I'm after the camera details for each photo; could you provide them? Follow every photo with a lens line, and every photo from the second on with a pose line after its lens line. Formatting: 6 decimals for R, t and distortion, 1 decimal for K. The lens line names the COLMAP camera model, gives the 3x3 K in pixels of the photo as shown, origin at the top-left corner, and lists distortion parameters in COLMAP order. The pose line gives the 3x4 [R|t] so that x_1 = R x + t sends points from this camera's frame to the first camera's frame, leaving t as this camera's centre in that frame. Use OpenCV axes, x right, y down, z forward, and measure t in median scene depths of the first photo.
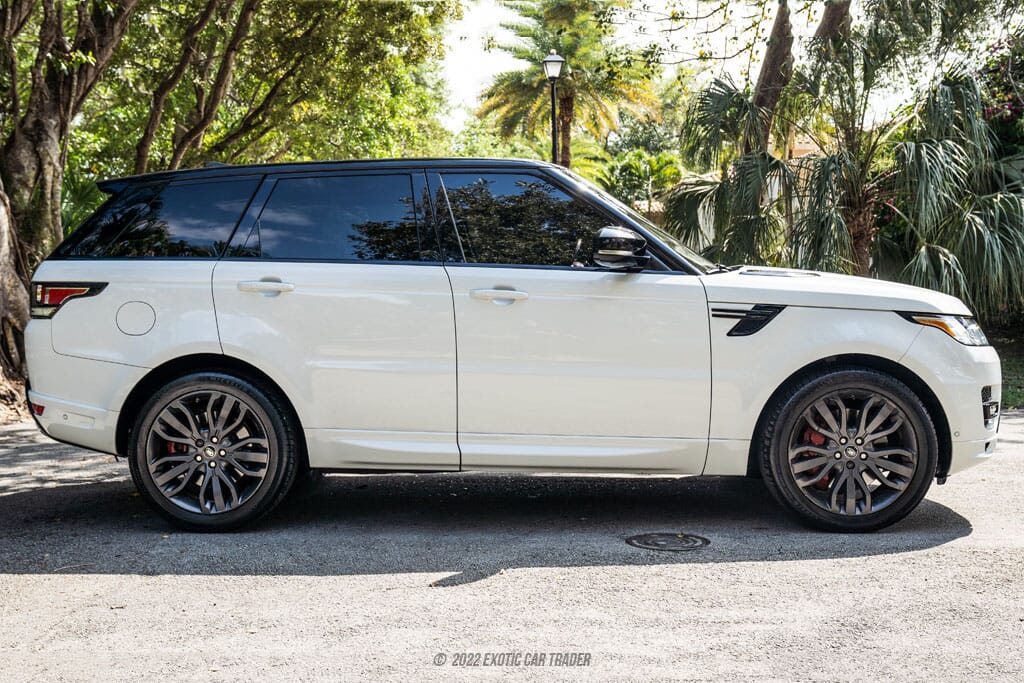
lens RADIAL K [[1017.5, 0, 512.2], [0, 1017.5, 337.2], [0, 0, 1]] dist [0.037906, 0.000000]
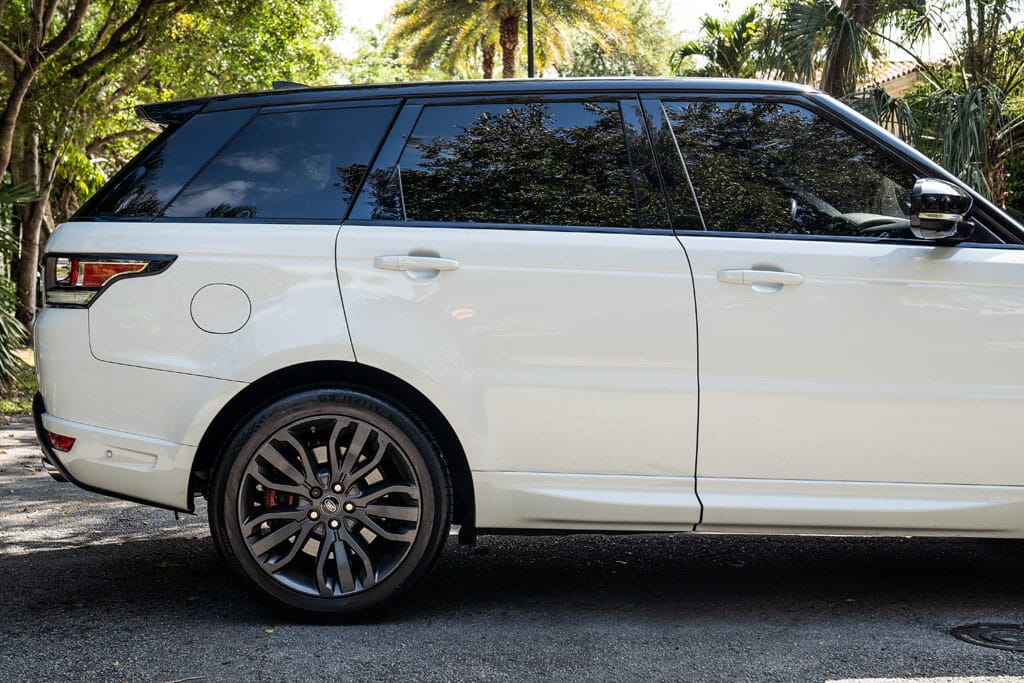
lens RADIAL K [[1334.5, 0, 513.5], [0, 1334.5, 350.2], [0, 0, 1]] dist [0.104503, 0.000000]
pose [[0.997990, 0.003623, 0.063267, -0.233429], [-0.004371, 0.999922, 0.011691, -0.002162], [-0.063219, -0.011944, 0.997928, 0.103624]]
